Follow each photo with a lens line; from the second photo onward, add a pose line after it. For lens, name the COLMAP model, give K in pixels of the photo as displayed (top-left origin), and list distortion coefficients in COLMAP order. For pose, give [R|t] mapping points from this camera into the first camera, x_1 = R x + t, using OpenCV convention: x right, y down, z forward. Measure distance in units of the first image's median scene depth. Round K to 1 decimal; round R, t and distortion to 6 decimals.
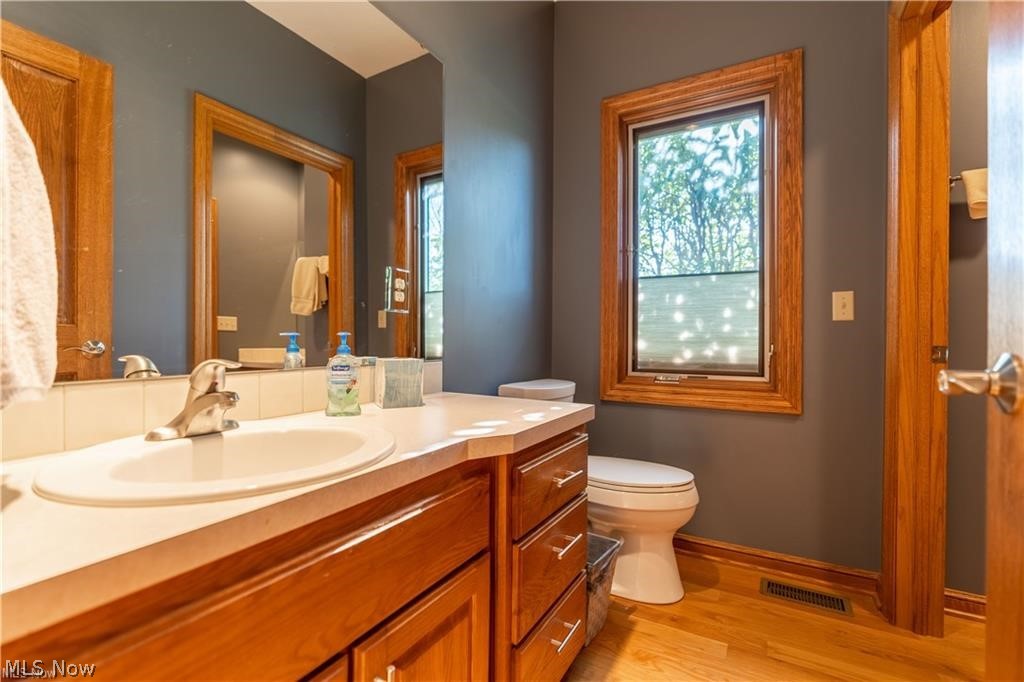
lens RADIAL K [[466.6, 0, 516.0], [0, 466.6, 337.0], [0, 0, 1]] dist [-0.008316, 0.001255]
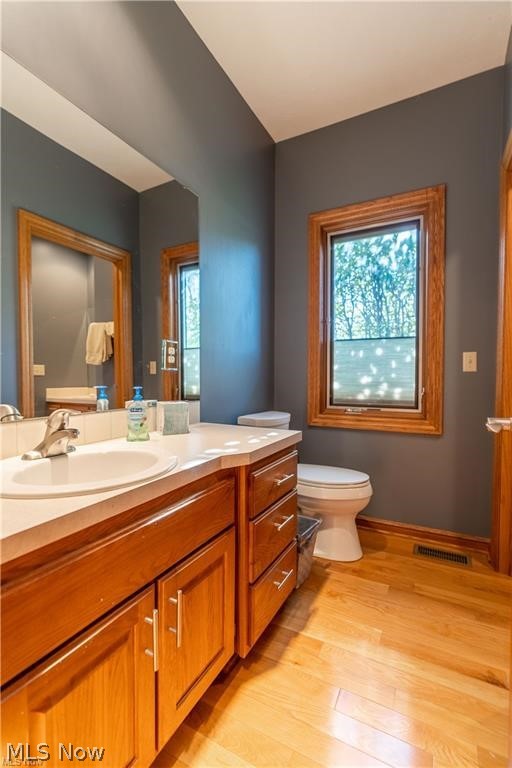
lens RADIAL K [[349.9, 0, 258.3], [0, 349.9, 382.7], [0, 0, 1]] dist [-0.008316, 0.001255]
pose [[0.999542, -0.004567, 0.029913, -0.005189], [0.003852, 0.999707, 0.023916, -0.030190], [-0.030013, -0.023790, 0.999266, -0.097650]]
